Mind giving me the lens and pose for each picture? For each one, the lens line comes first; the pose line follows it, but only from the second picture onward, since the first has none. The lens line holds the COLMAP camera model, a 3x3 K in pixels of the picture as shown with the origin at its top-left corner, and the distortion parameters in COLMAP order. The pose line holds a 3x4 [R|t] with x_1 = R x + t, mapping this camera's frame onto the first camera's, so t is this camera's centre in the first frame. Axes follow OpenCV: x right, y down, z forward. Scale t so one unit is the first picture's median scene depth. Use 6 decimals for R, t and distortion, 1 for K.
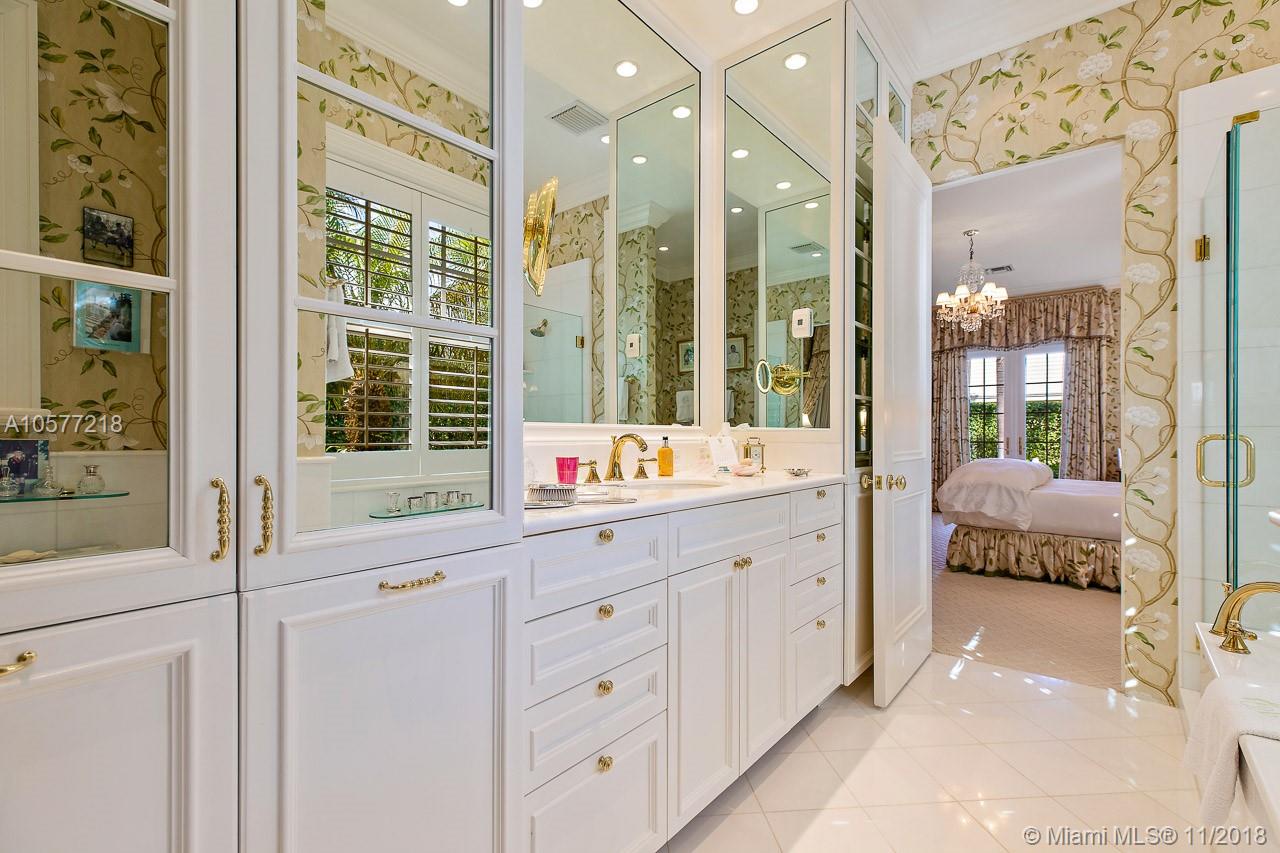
lens RADIAL K [[577.4, 0, 644.6], [0, 577.4, 434.3], [0, 0, 1]] dist [0.002618, 0.000285]
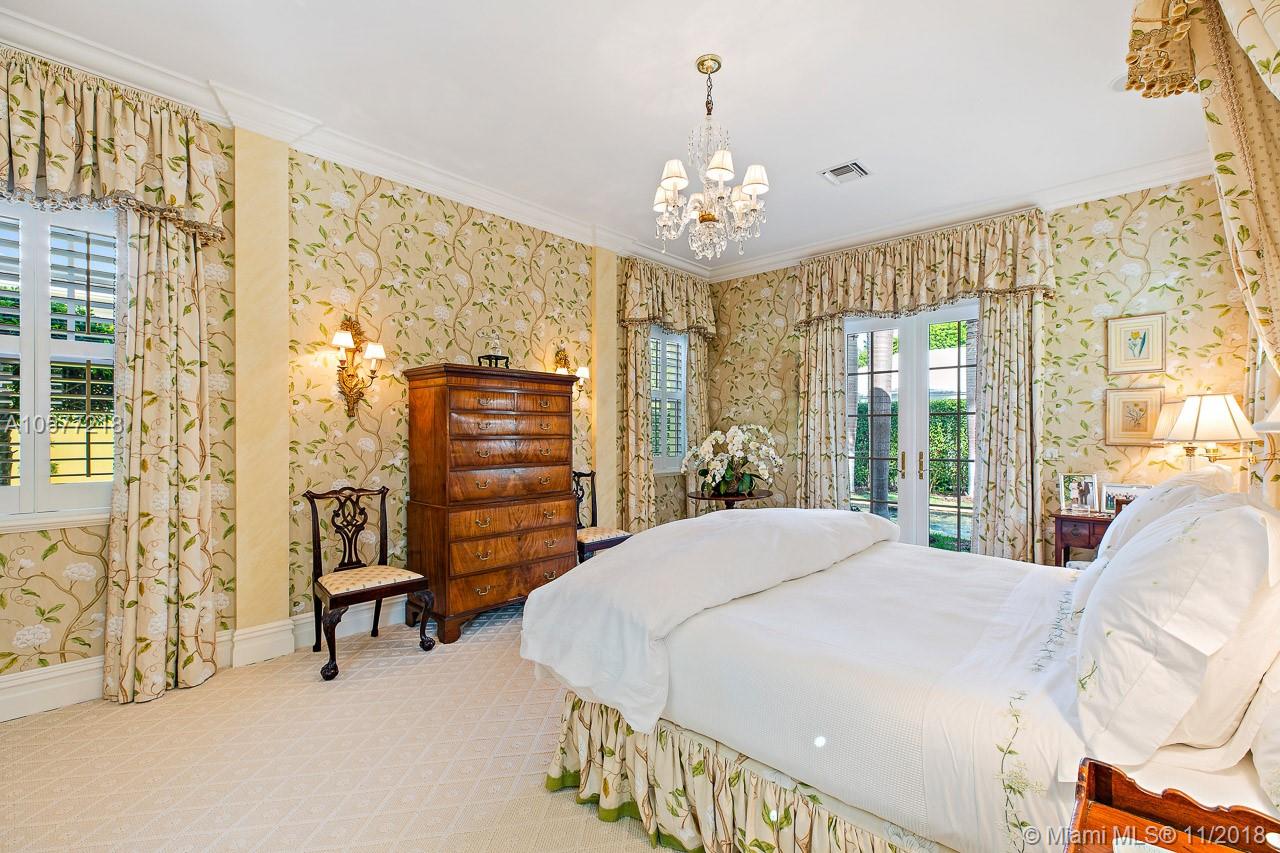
lens RADIAL K [[577.4, 0, 644.6], [0, 577.4, 434.3], [0, 0, 1]] dist [0.002618, 0.000285]
pose [[0.998860, -0.002191, -0.047683, 0.408153], [0.002351, 0.999992, 0.003294, -0.019246], [0.047676, -0.003403, 0.998857, 0.374064]]
